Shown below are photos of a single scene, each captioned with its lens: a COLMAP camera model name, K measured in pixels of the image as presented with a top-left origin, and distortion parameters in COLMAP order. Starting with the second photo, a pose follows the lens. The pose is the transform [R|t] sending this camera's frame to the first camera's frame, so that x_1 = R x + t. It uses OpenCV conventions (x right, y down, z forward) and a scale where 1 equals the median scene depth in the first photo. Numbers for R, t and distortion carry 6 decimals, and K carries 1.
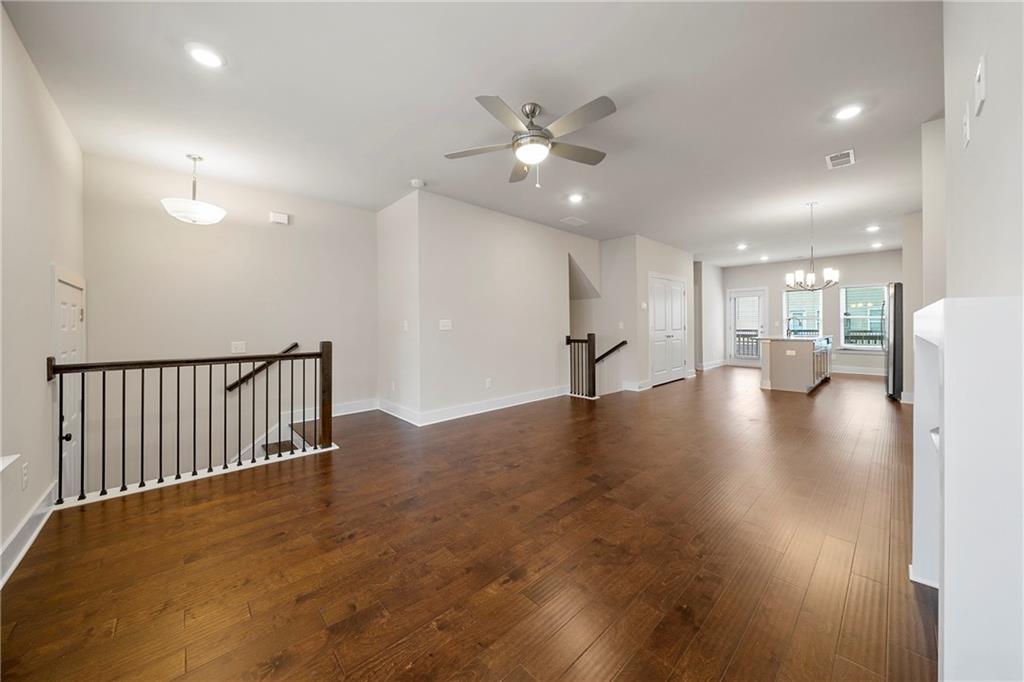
lens RADIAL K [[352.8, 0, 517.1], [0, 352.8, 326.0], [0, 0, 1]] dist [-0.002806, -0.000066]
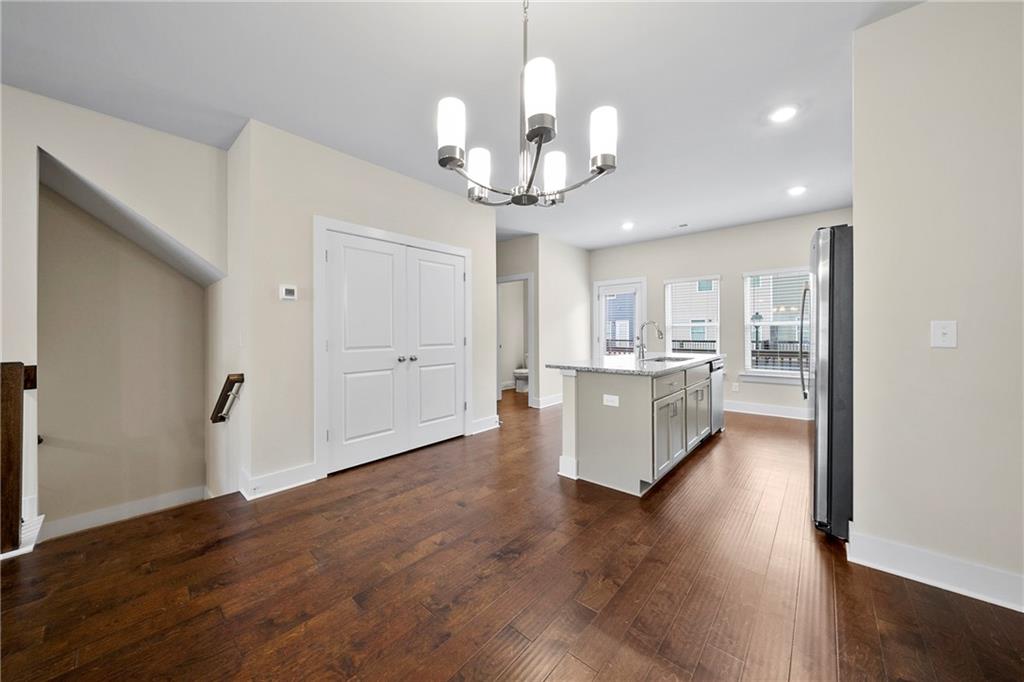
lens RADIAL K [[352.8, 0, 505.1], [0, 352.8, 332.4], [0, 0, 1]] dist [-0.002806, -0.000066]
pose [[0.996837, 0.002660, 0.079425, 0.711723], [-0.002396, 0.999991, -0.003421, -0.009540], [-0.079434, 0.003220, 0.996835, 0.667101]]
